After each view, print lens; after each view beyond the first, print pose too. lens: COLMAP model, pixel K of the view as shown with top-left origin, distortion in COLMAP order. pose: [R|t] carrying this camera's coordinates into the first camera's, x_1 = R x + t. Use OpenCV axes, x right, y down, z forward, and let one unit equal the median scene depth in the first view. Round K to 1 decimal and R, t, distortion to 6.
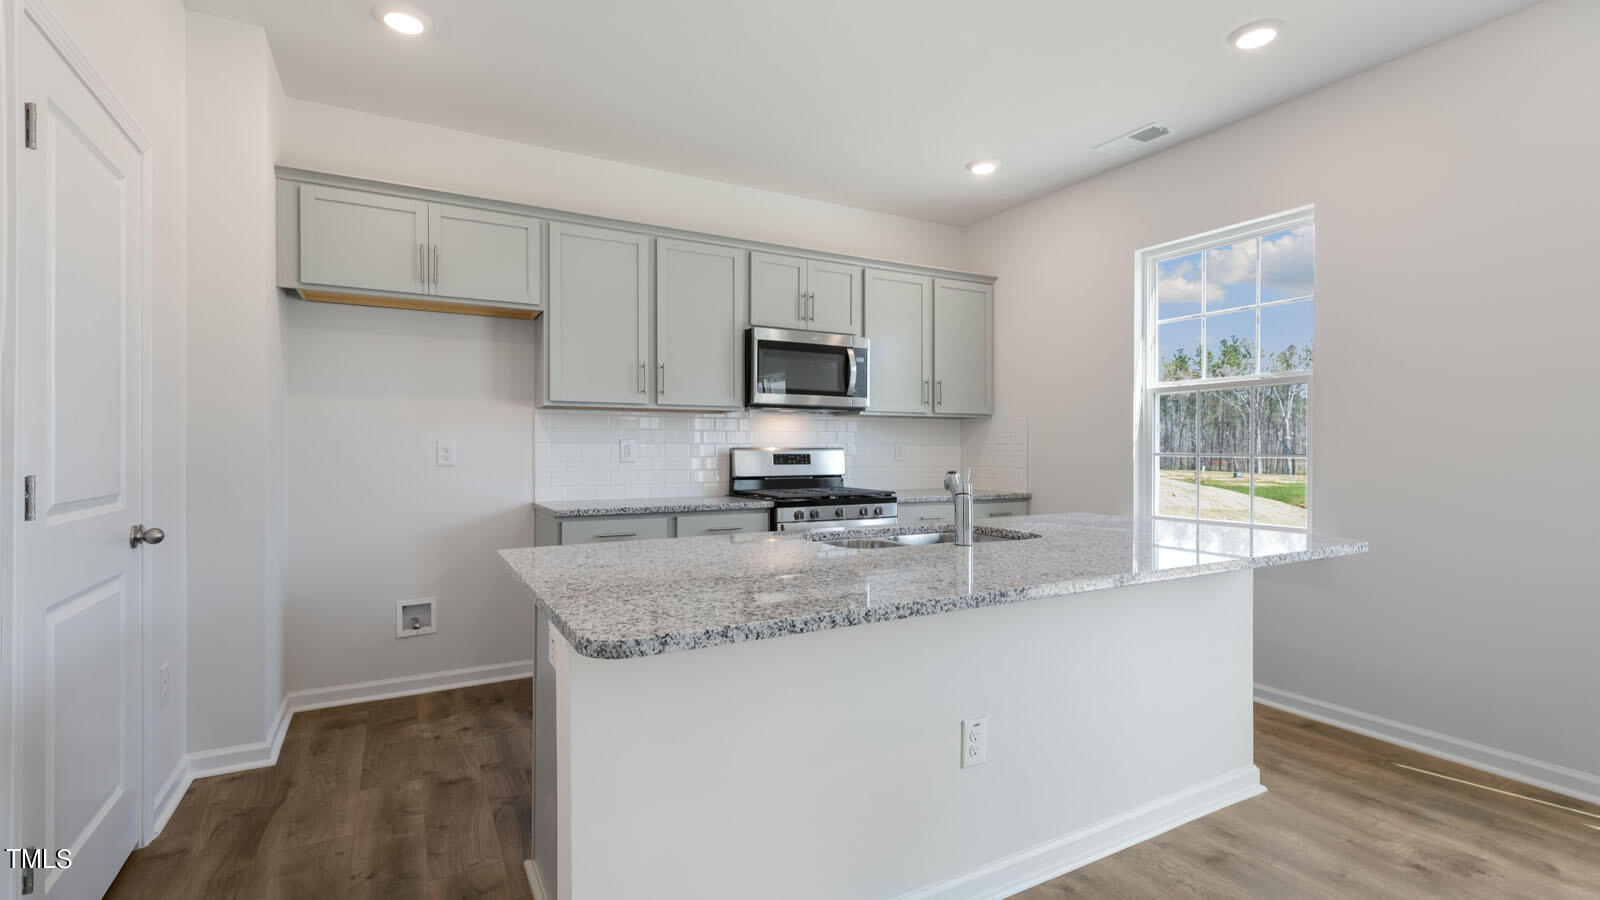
lens RADIAL K [[720.2, 0, 805.9], [0, 720.2, 452.5], [0, 0, 1]] dist [0.003525, 0.000003]
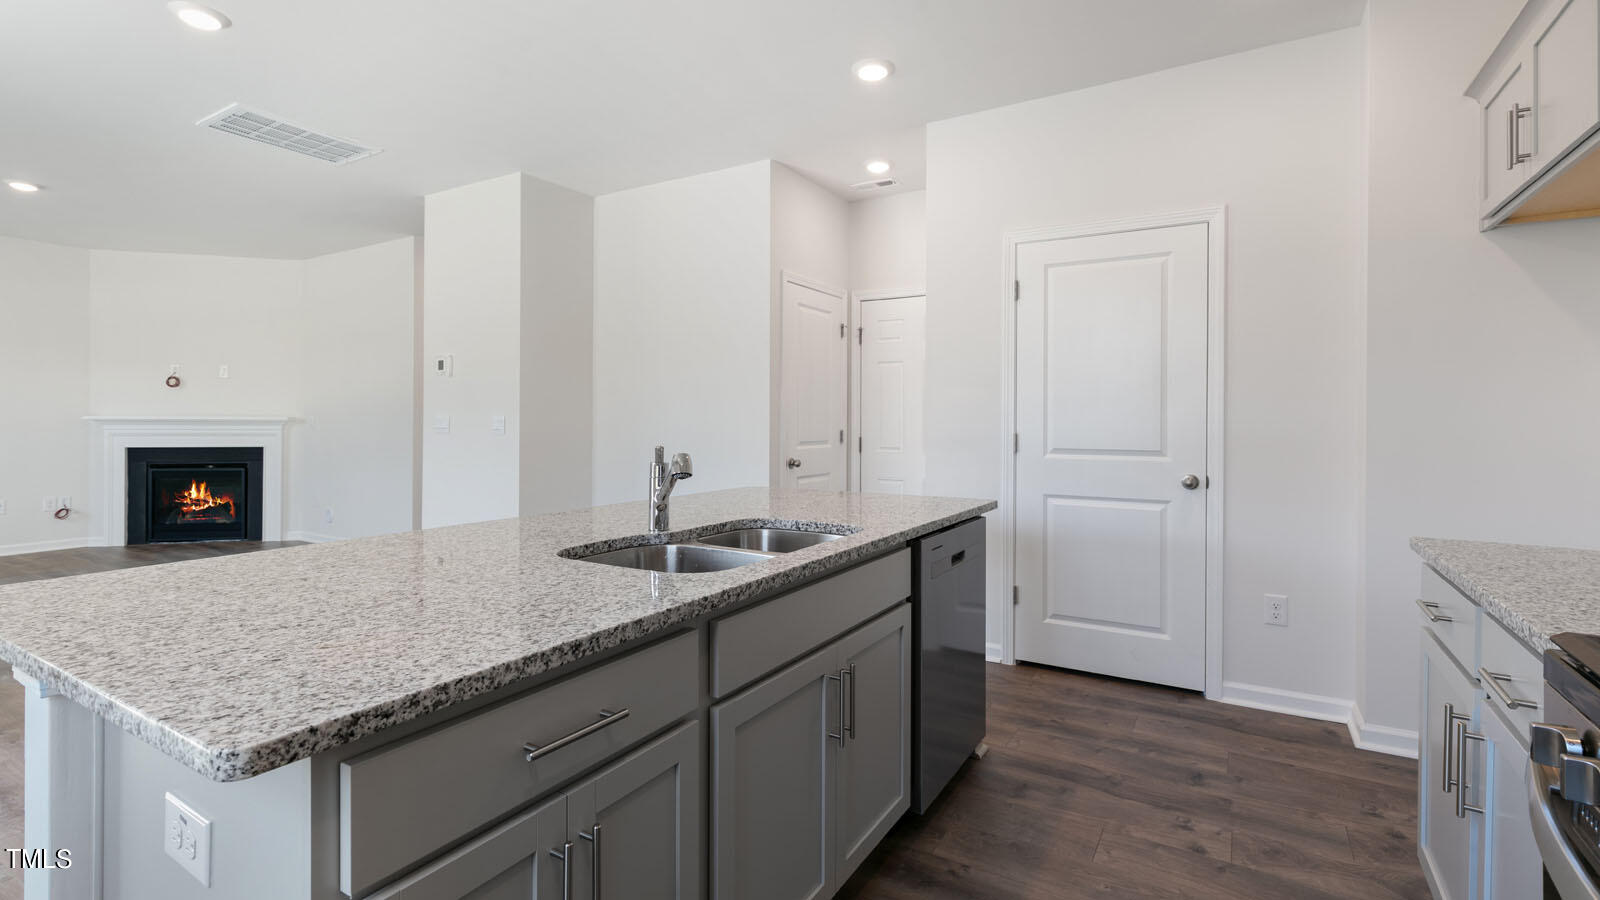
lens RADIAL K [[735.3, 0, 806.5], [0, 735.3, 424.5], [0, 0, 1]] dist [0.002330, 0.000178]
pose [[-0.870855, -0.004186, -0.491523, 0.312939], [-0.008166, 0.999949, 0.005952, -0.003356], [0.491473, 0.009197, -0.870844, 1.162988]]
